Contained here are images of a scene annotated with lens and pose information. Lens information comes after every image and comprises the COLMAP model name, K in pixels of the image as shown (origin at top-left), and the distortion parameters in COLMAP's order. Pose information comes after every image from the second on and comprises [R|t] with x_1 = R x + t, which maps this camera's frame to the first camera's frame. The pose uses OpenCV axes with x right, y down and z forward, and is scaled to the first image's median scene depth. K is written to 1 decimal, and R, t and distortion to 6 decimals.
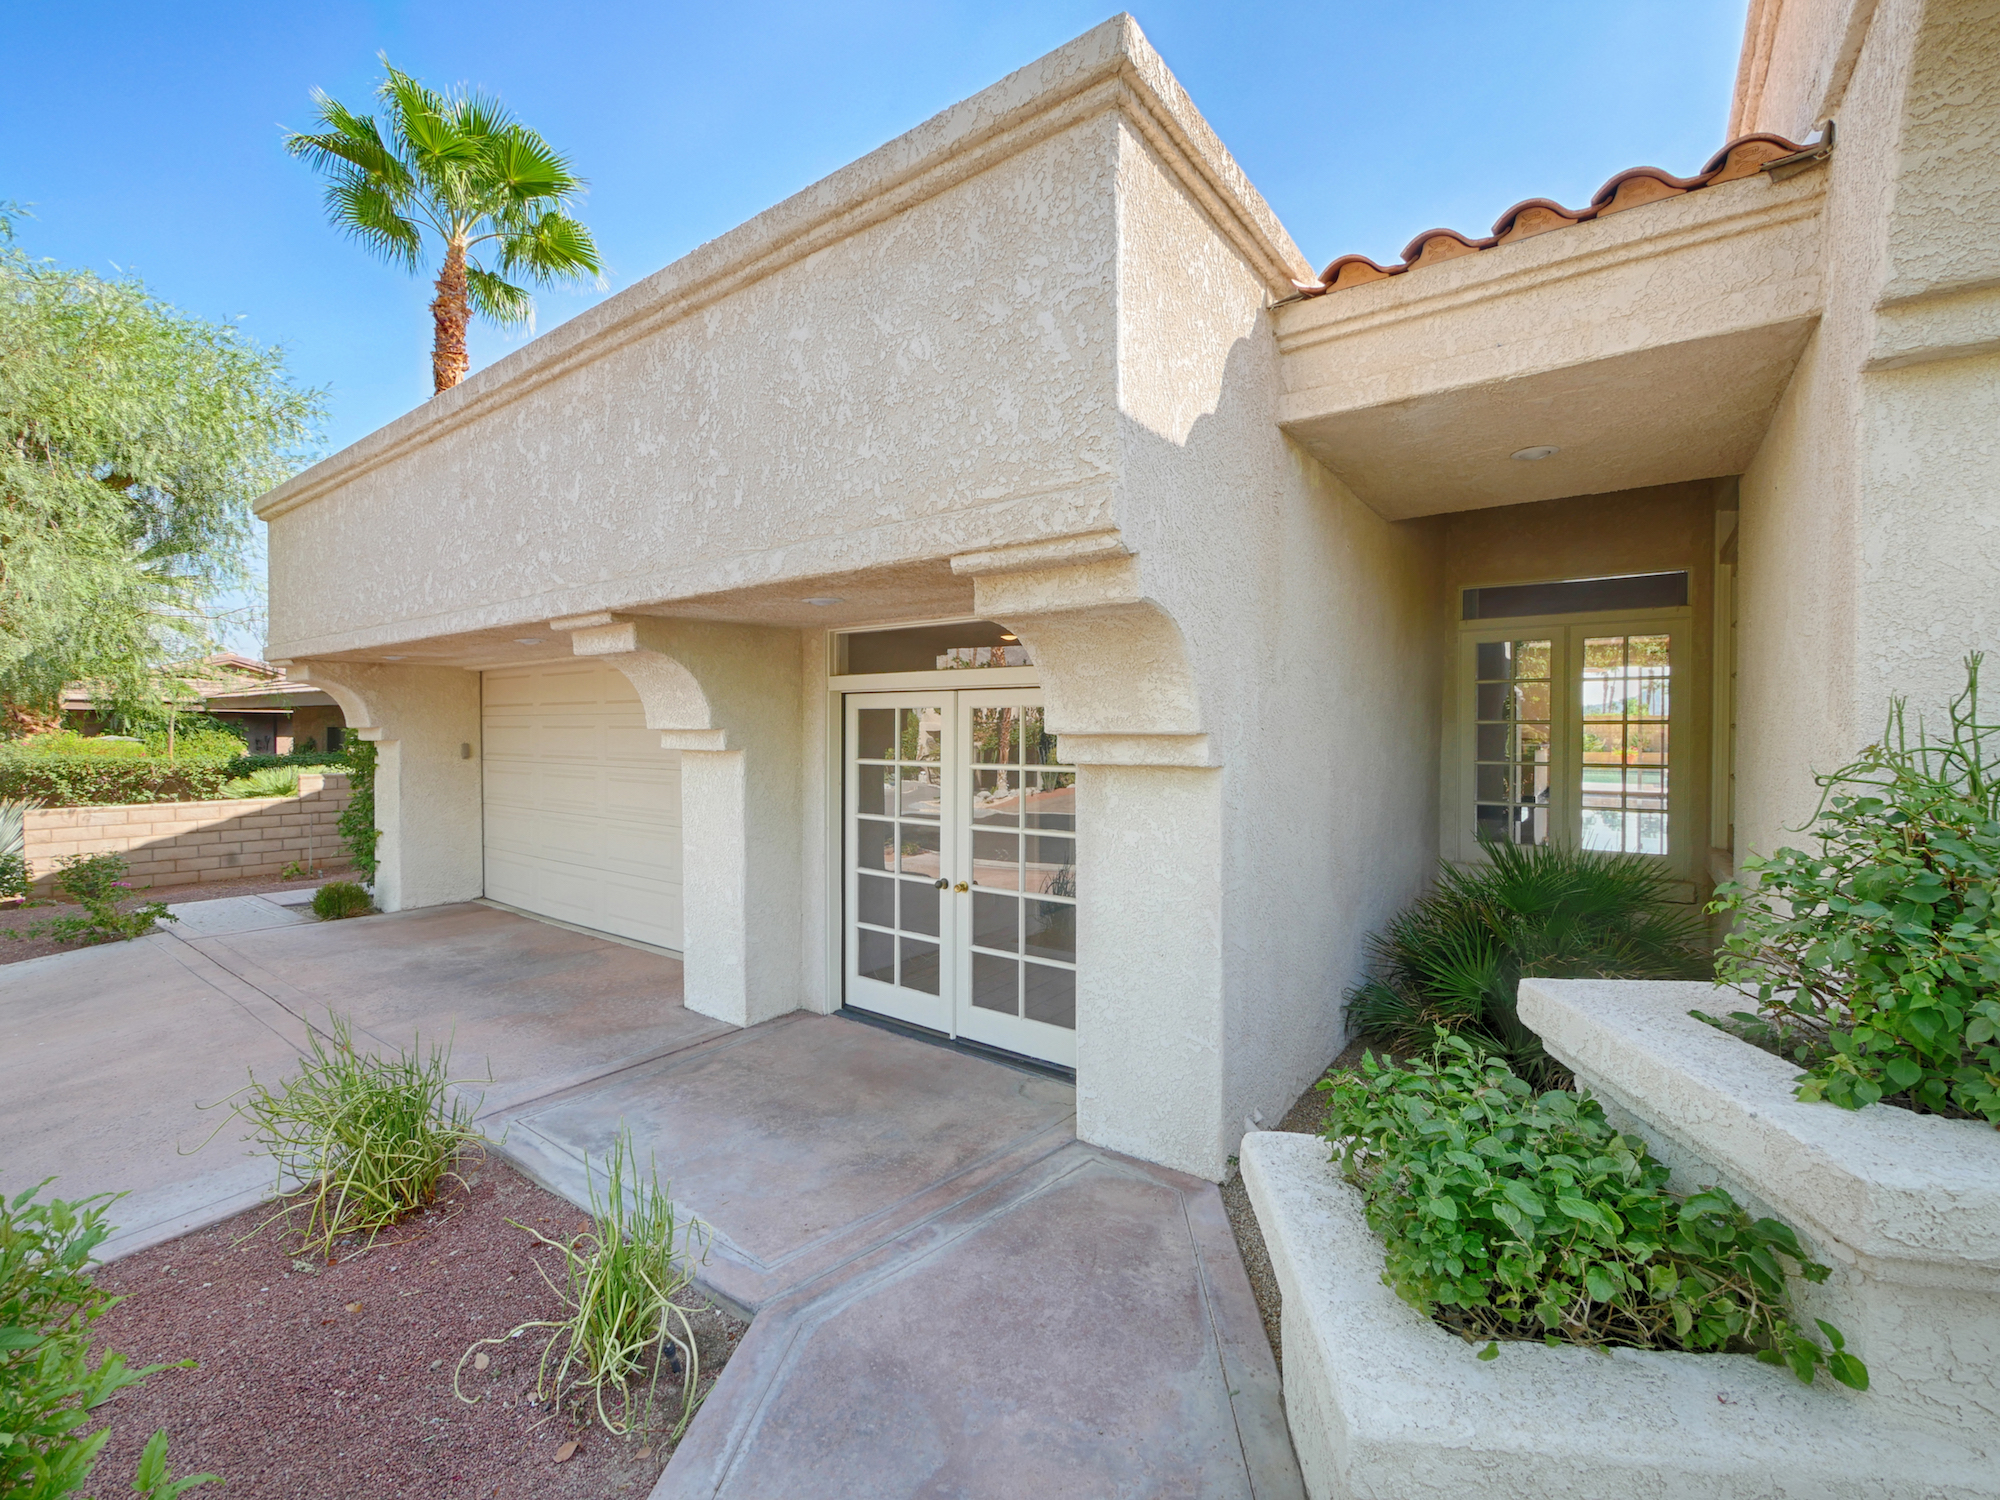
lens RADIAL K [[840.6, 0, 1006.4], [0, 840.6, 737.5], [0, 0, 1]] dist [0.000835, -0.001507]
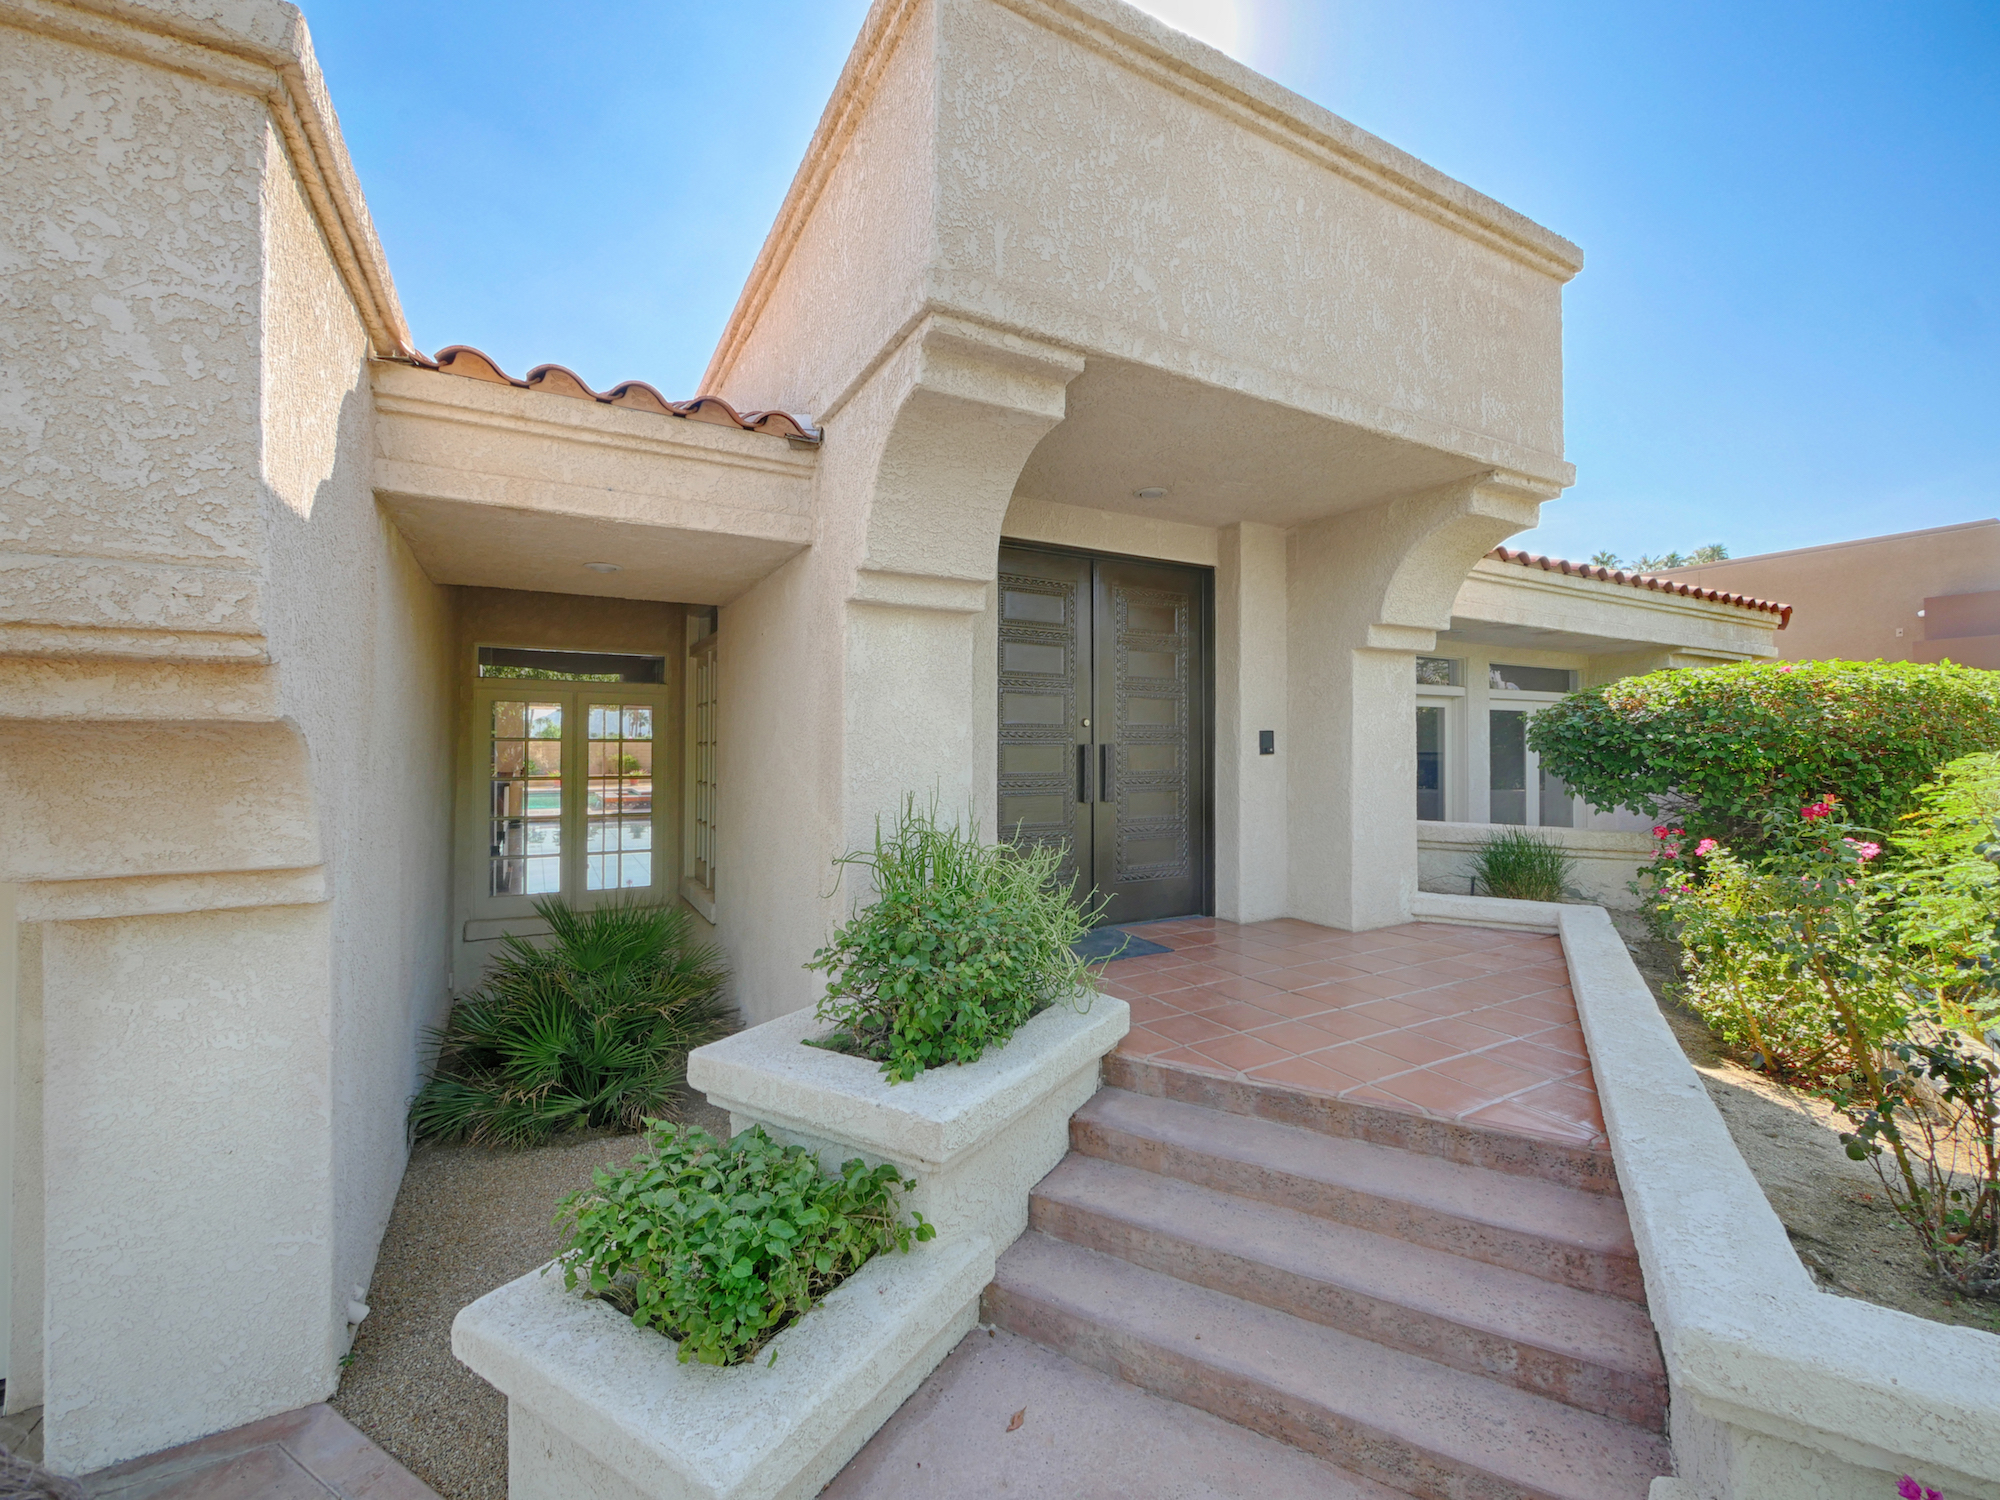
lens RADIAL K [[840.6, 0, 996.1], [0, 840.6, 747.3], [0, 0, 1]] dist [0.000835, -0.001507]
pose [[0.428038, 0.002329, 0.903758, -0.263462], [0.008272, 0.999945, -0.006494, -0.125186], [-0.903723, 0.010255, 0.427995, 0.049845]]
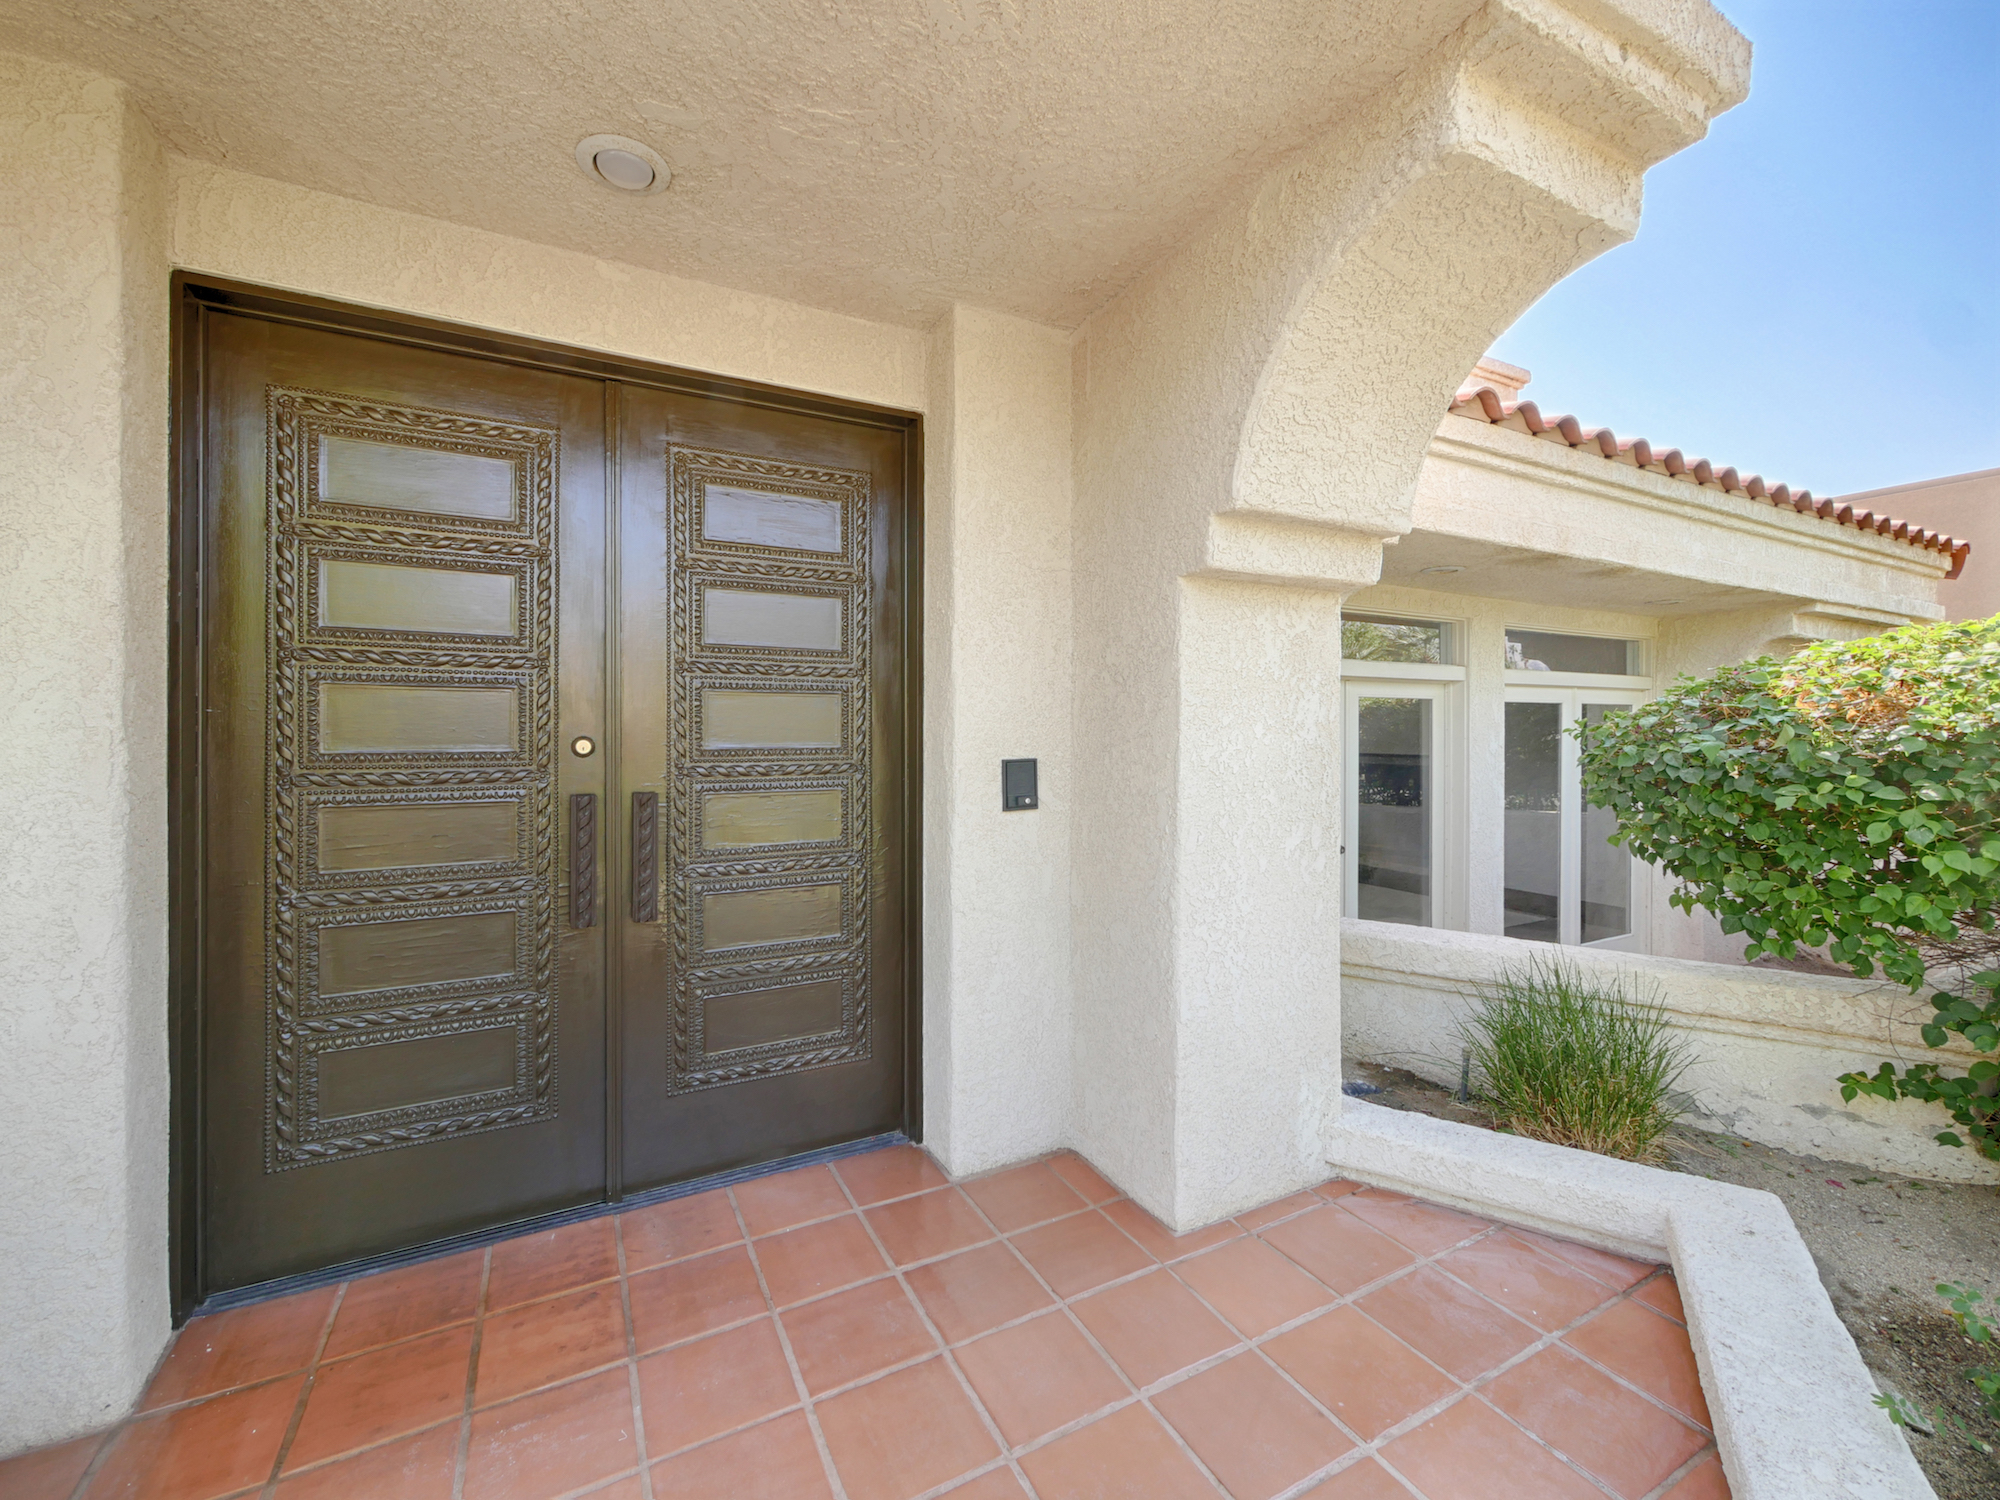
lens RADIAL K [[840.6, 0, 986.7], [0, 840.6, 739.5], [0, 0, 1]] dist [0.000835, -0.001507]
pose [[0.447745, -0.009144, 0.894115, 1.044311], [0.008269, 0.999947, 0.006086, -0.205040], [-0.894123, 0.004669, 0.447797, -0.069172]]
